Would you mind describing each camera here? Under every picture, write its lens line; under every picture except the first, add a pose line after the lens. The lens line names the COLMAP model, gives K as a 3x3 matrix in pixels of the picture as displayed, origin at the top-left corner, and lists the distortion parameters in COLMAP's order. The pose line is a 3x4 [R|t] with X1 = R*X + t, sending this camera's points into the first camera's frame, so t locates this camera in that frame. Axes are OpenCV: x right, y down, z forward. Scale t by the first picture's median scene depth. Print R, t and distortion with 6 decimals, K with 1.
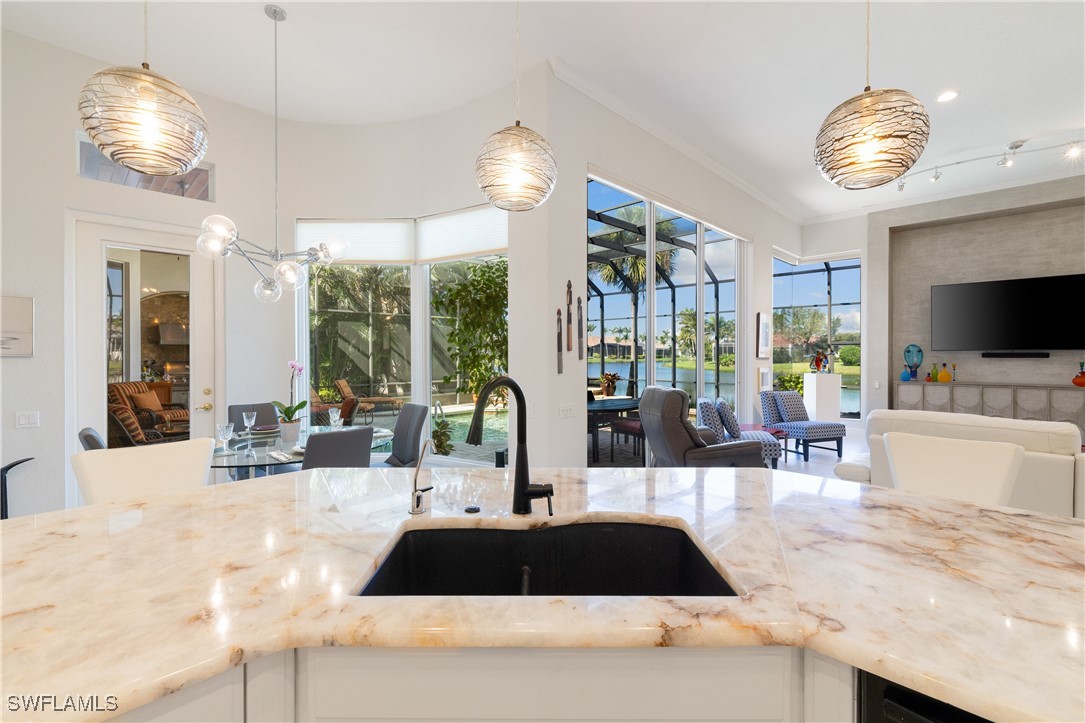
lens RADIAL K [[471.5, 0, 539.8], [0, 471.5, 354.5], [0, 0, 1]] dist [0.001153, 0.001203]
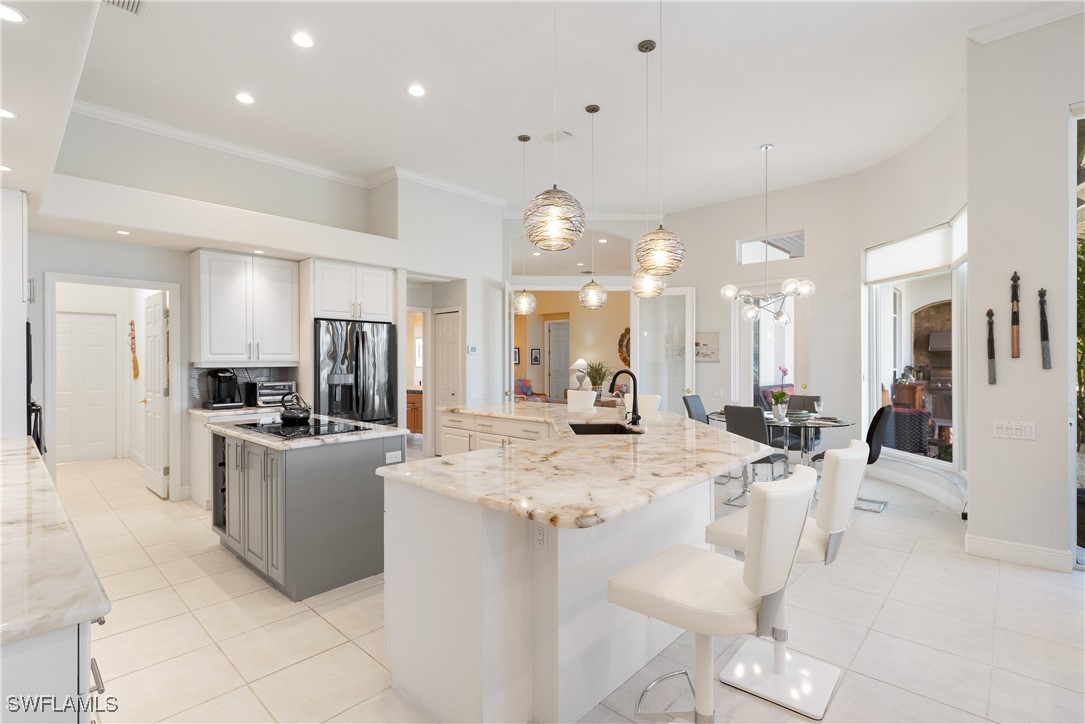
lens RADIAL K [[506.4, 0, 541.9], [0, 506.4, 360.6], [0, 0, 1]] dist [0.000717, 0.000429]
pose [[0.034408, 0.003940, -0.999400, 0.502931], [-0.001285, 0.999992, 0.003898, -0.002738], [0.999407, 0.001150, 0.034413, 0.078110]]
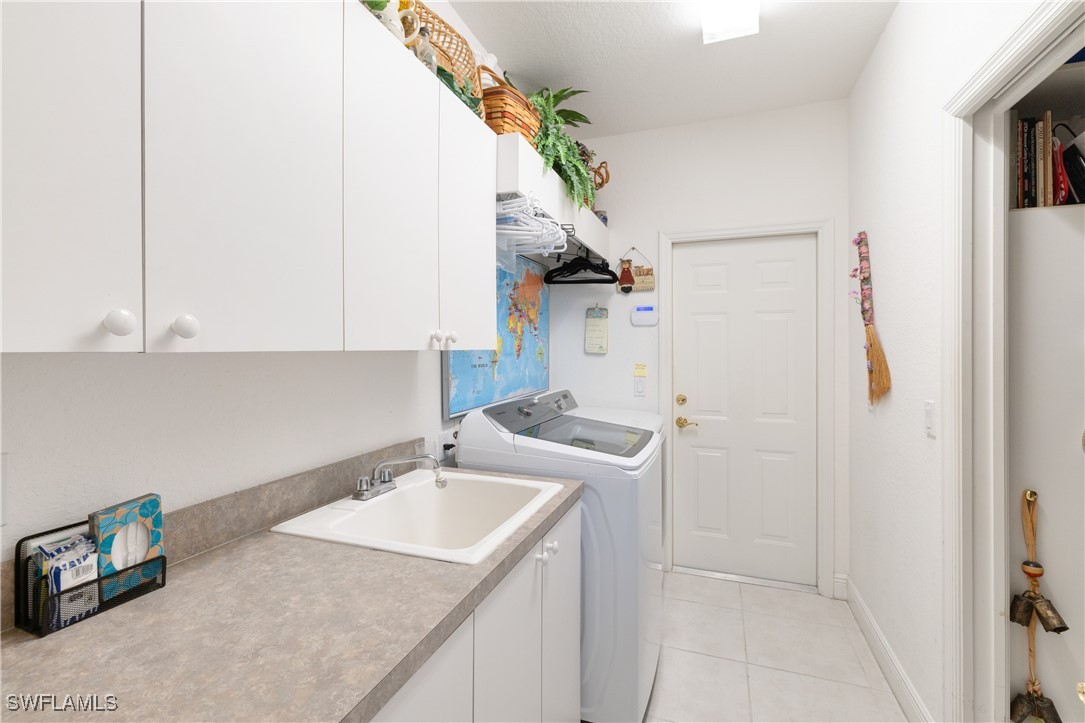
lens RADIAL K [[471.5, 0, 542.7], [0, 471.5, 352.5], [0, 0, 1]] dist [0.001153, 0.001203]
pose [[-0.911007, 0.006341, -0.412342, -0.188884], [0.004856, 0.999977, 0.004649, 0.003133], [0.412362, 0.002233, -0.911017, -0.488480]]
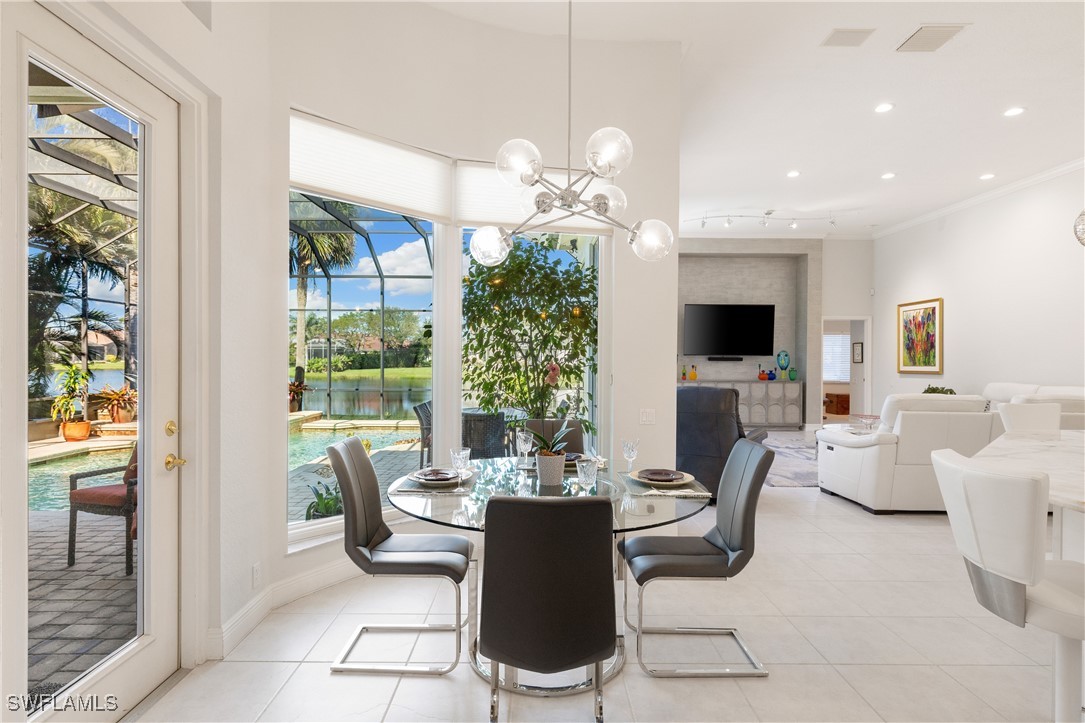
lens RADIAL K [[567.2, 0, 538.6], [0, 567.2, 361.4], [0, 0, 1]] dist [0.002877, -0.000293]
pose [[0.697300, 0.001683, 0.716777, -0.514502], [-0.005241, 0.999982, 0.002751, 0.005519], [-0.716760, -0.005675, 0.697297, 0.215299]]
